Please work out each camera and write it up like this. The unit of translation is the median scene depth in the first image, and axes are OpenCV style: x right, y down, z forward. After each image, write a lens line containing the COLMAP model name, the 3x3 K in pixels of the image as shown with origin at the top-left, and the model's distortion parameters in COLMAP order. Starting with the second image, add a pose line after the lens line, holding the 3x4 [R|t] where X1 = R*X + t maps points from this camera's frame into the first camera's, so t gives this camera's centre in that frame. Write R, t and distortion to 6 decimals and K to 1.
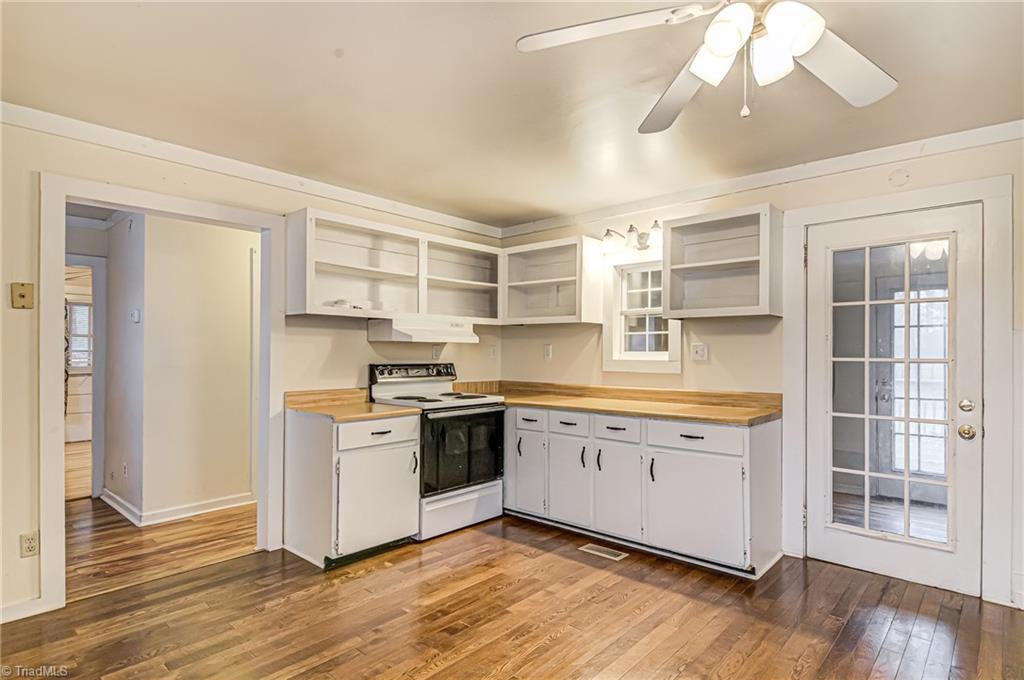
lens RADIAL K [[543.1, 0, 518.7], [0, 543.1, 352.5], [0, 0, 1]] dist [0.023370, -0.000341]
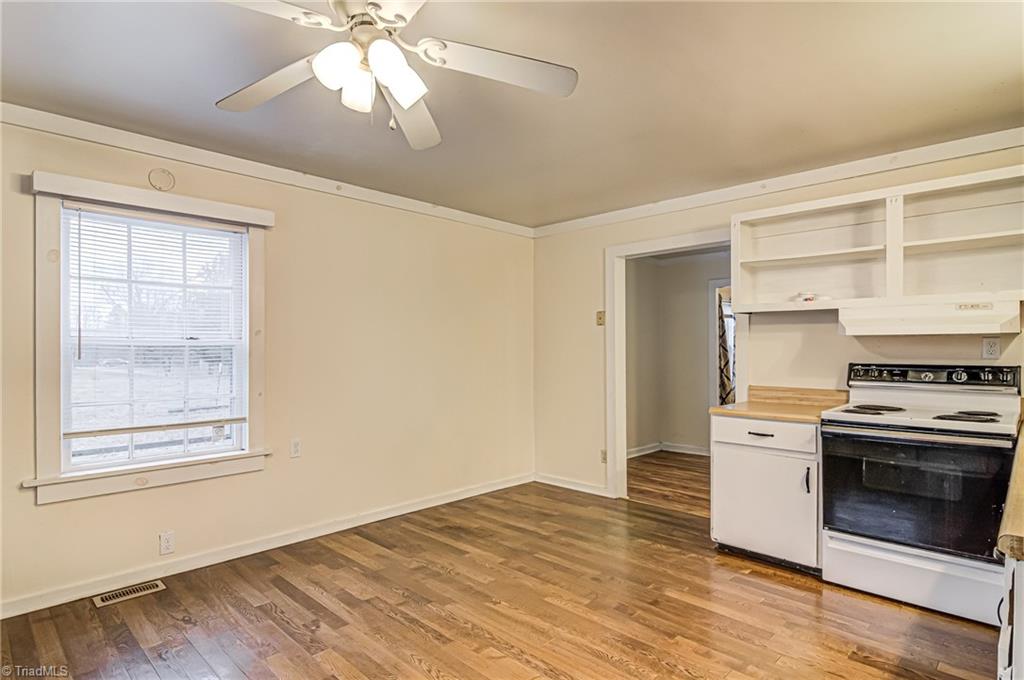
lens RADIAL K [[543.7, 0, 513.8], [0, 543.7, 346.9], [0, 0, 1]] dist [0.003981, 0.000282]
pose [[-0.048620, -0.006998, -0.998793, 0.678860], [-0.000276, 0.999976, -0.006993, 0.003448], [0.998817, -0.000064, -0.048620, 0.596849]]
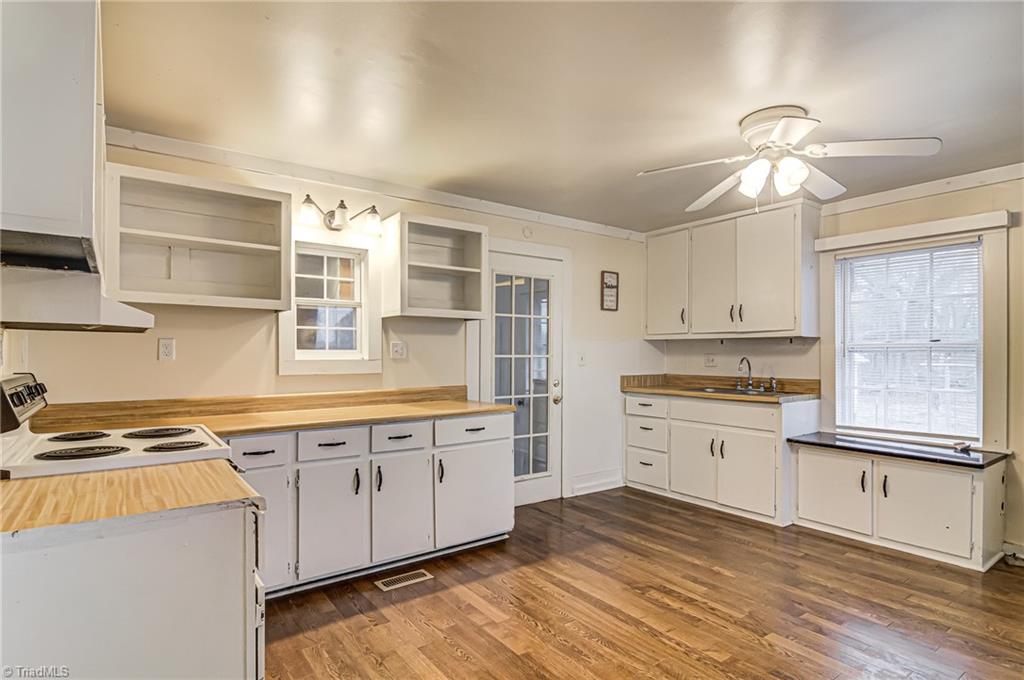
lens RADIAL K [[543.1, 0, 518.7], [0, 543.1, 352.5], [0, 0, 1]] dist [0.023370, -0.000341]
pose [[0.207059, -0.002621, 0.978325, -0.653023], [-0.000755, 0.999996, 0.002839, 0.000233], [-0.978328, -0.001326, 0.207056, 0.636239]]
